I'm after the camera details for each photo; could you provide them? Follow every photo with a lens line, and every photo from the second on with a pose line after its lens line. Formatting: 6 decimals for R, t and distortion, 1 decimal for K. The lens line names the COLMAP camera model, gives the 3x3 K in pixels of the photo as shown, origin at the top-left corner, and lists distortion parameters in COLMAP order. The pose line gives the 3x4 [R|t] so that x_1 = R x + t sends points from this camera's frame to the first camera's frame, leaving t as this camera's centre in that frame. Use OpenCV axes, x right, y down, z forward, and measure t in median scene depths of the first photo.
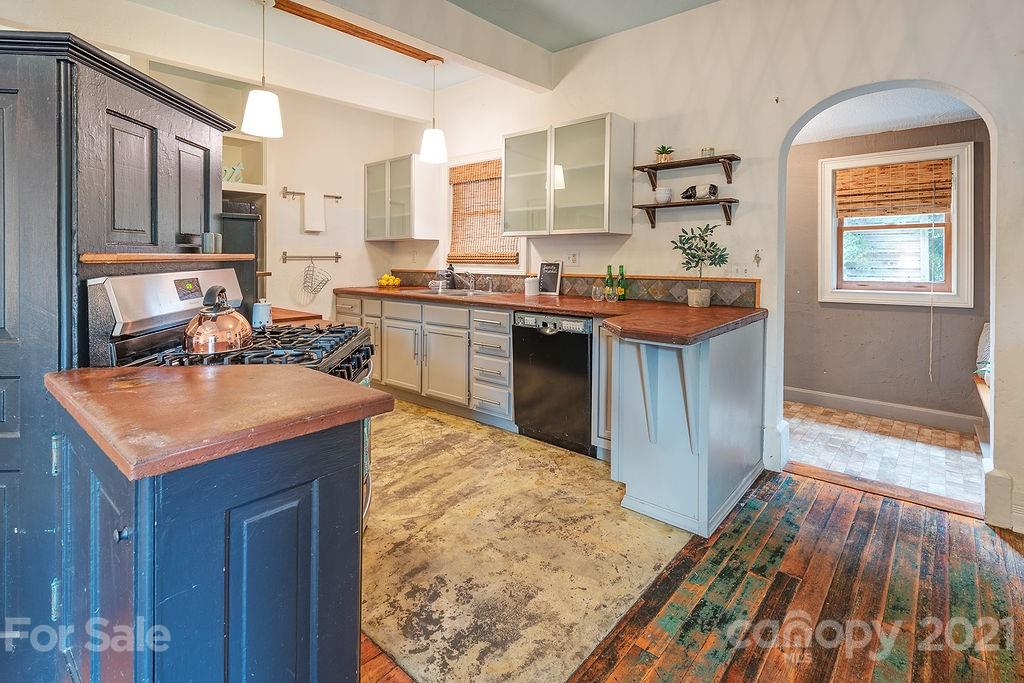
lens RADIAL K [[499.8, 0, 511.8], [0, 499.8, 258.2], [0, 0, 1]] dist [0.031501, 0.000007]
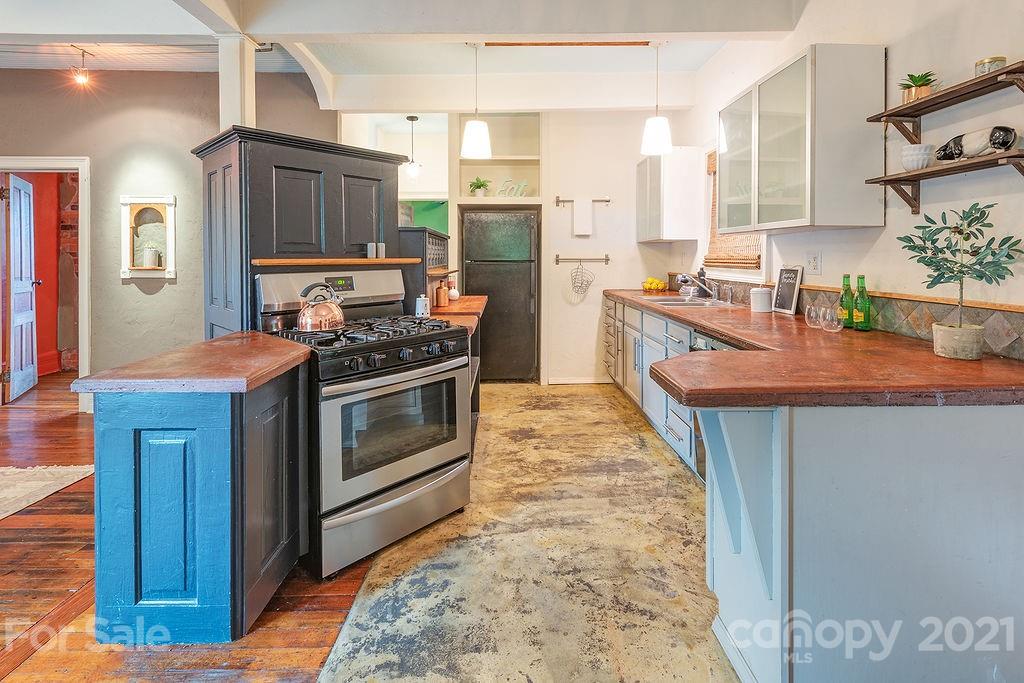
lens RADIAL K [[499.2, 0, 510.9], [0, 499.2, 252.2], [0, 0, 1]] dist [0.025836, -0.000726]
pose [[0.667421, -0.007697, -0.744641, 0.460132], [-0.000863, 0.999938, -0.011110, -0.008047], [0.744680, 0.008057, 0.667373, 0.280347]]
